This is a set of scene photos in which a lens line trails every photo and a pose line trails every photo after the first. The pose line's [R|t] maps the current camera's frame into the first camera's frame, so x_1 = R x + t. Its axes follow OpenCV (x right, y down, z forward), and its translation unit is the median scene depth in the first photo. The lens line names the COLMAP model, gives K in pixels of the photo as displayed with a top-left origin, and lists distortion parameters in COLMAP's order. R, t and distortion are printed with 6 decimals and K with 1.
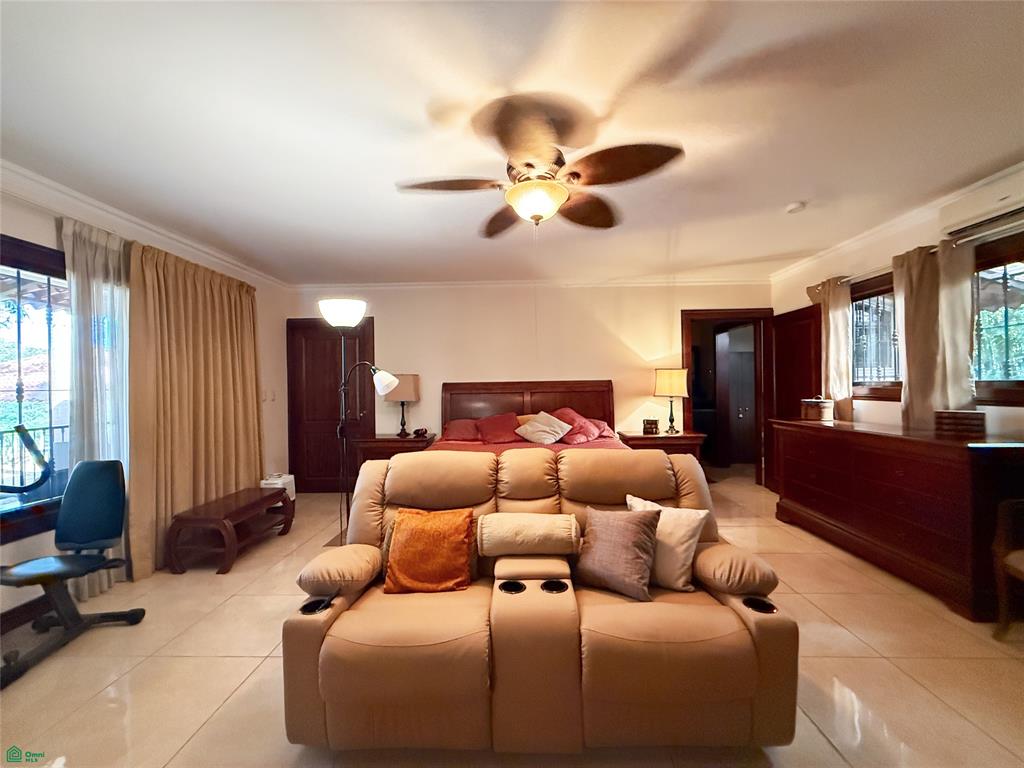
lens RADIAL K [[410.7, 0, 509.5], [0, 410.7, 380.5], [0, 0, 1]] dist [-0.002010, -0.000792]
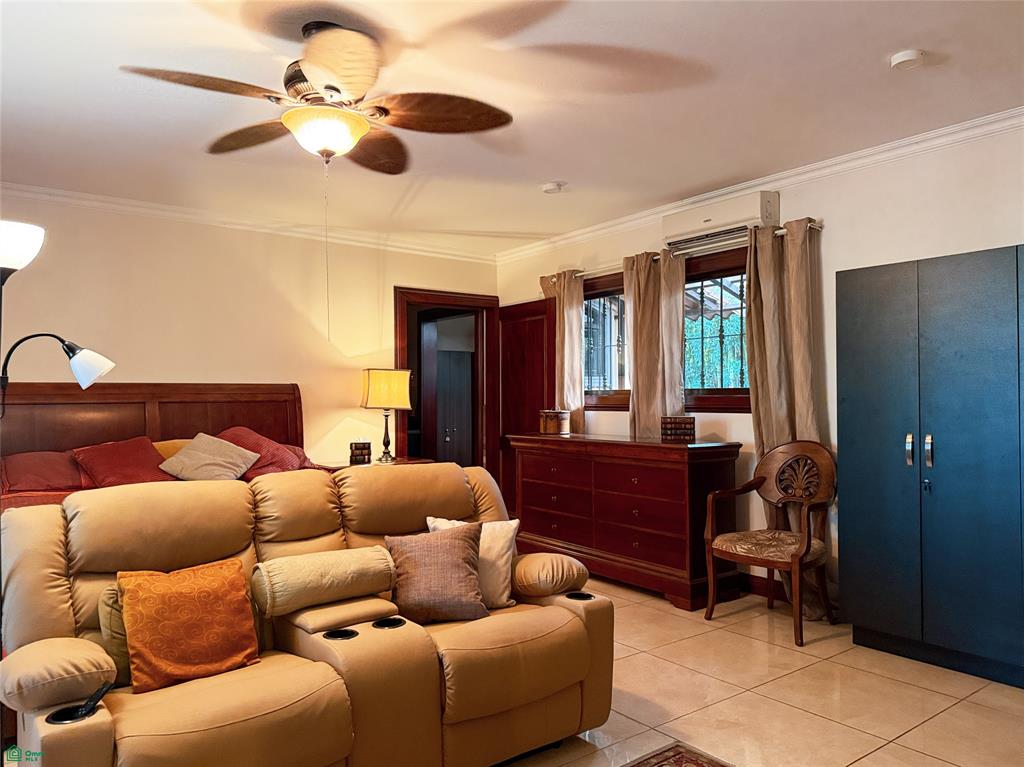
lens RADIAL K [[742.5, 0, 511.6], [0, 742.5, 387.8], [0, 0, 1]] dist [0.030021, -0.038523]
pose [[0.773051, 0.019114, 0.634056, -0.440561], [-0.011554, 0.999804, -0.016053, 0.037814], [-0.634239, 0.005084, 0.773121, -0.203723]]
